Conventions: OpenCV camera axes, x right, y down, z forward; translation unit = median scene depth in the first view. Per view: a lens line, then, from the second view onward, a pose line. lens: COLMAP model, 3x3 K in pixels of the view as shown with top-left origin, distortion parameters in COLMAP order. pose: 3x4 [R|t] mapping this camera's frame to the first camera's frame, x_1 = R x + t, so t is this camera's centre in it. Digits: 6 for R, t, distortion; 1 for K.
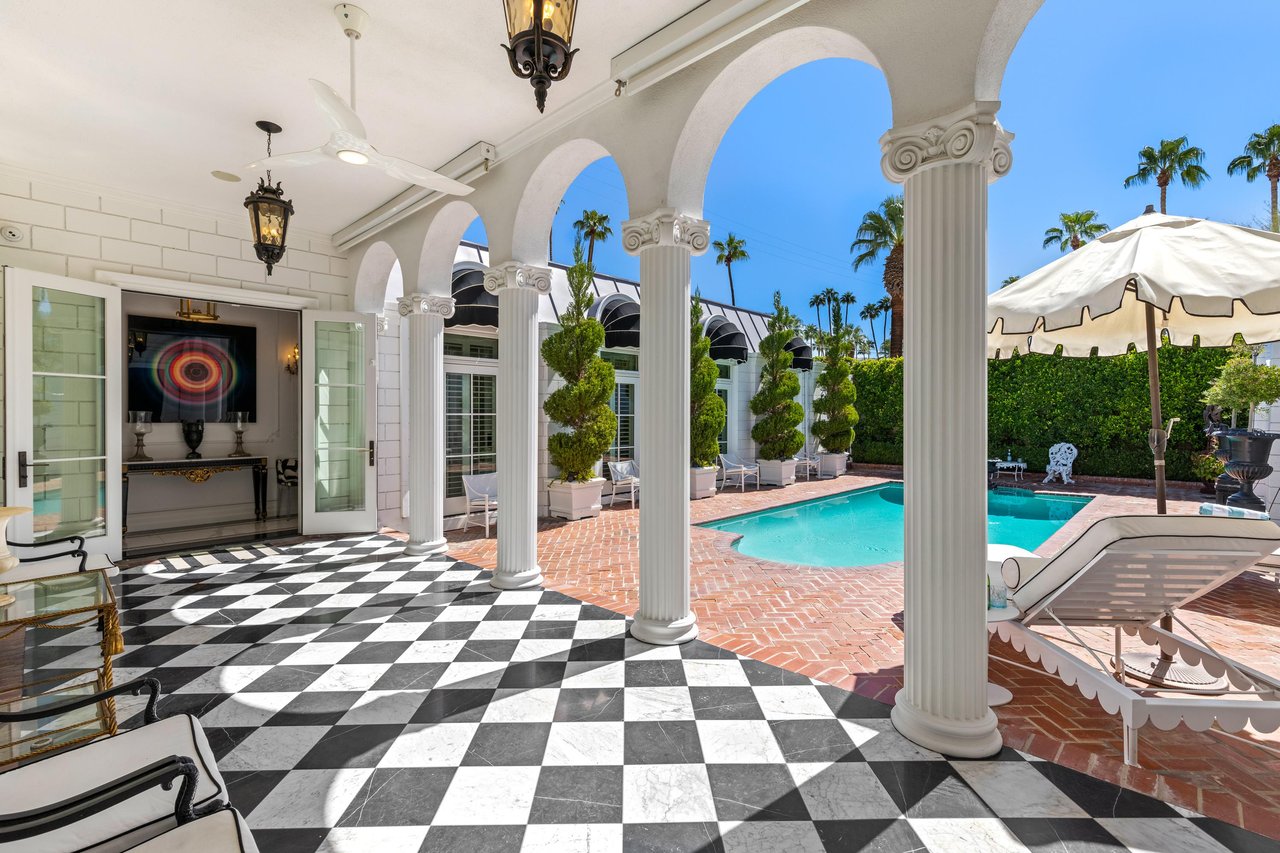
lens RADIAL K [[576.5, 0, 640.0], [0, 576.5, 426.5], [0, 0, 1]] dist [0.000916, -0.000019]
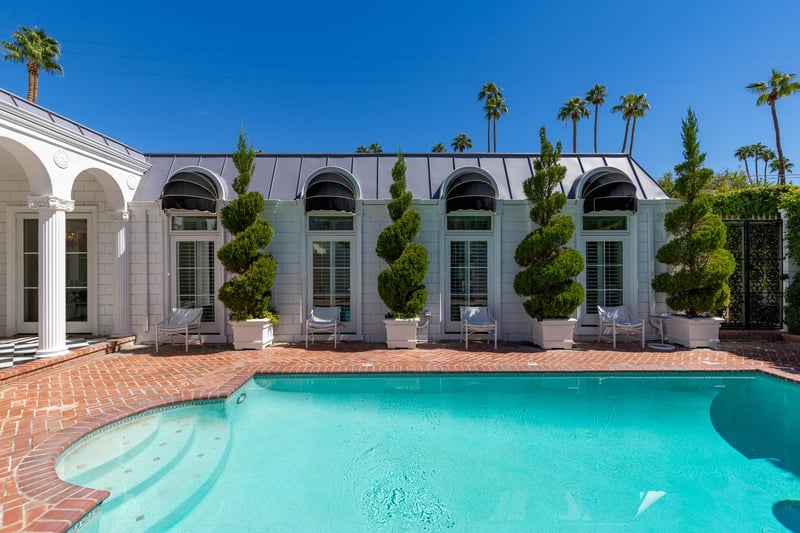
lens RADIAL K [[345.0, 0, 400.0], [0, 345.0, 266.5], [0, 0, 1]] dist [0.001086, 0.000014]
pose [[0.695295, -0.008391, -0.718675, 0.453941], [-0.009559, 0.999735, -0.020920, -0.006733], [0.718661, 0.021415, 0.695031, 0.475889]]
